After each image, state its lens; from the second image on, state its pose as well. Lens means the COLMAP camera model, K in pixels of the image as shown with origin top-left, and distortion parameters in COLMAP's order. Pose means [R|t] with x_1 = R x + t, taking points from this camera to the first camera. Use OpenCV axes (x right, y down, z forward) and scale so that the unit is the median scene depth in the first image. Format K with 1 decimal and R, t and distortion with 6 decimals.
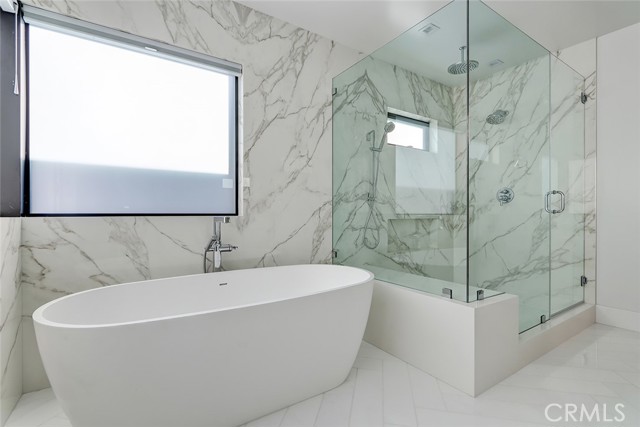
lens RADIAL K [[296.8, 0, 314.5], [0, 296.8, 213.4], [0, 0, 1]] dist [0.000324, -0.002865]
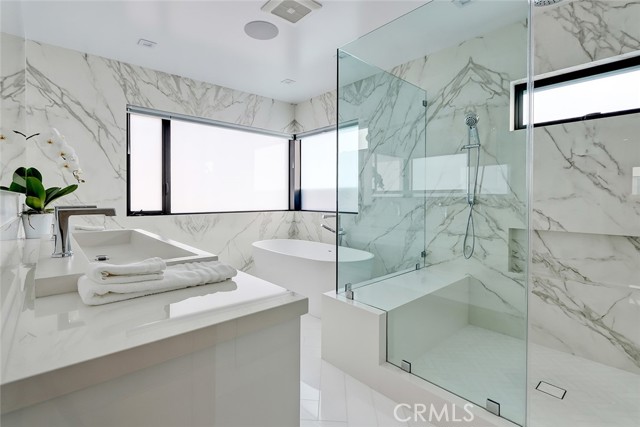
lens RADIAL K [[296.8, 0, 300.8], [0, 296.8, 197.3], [0, 0, 1]] dist [0.000324, -0.002865]
pose [[0.127030, -0.000244, -0.991899, 0.996967], [0.001819, 0.999998, -0.000013, -0.065156], [0.991897, -0.001803, 0.127030, 0.384481]]
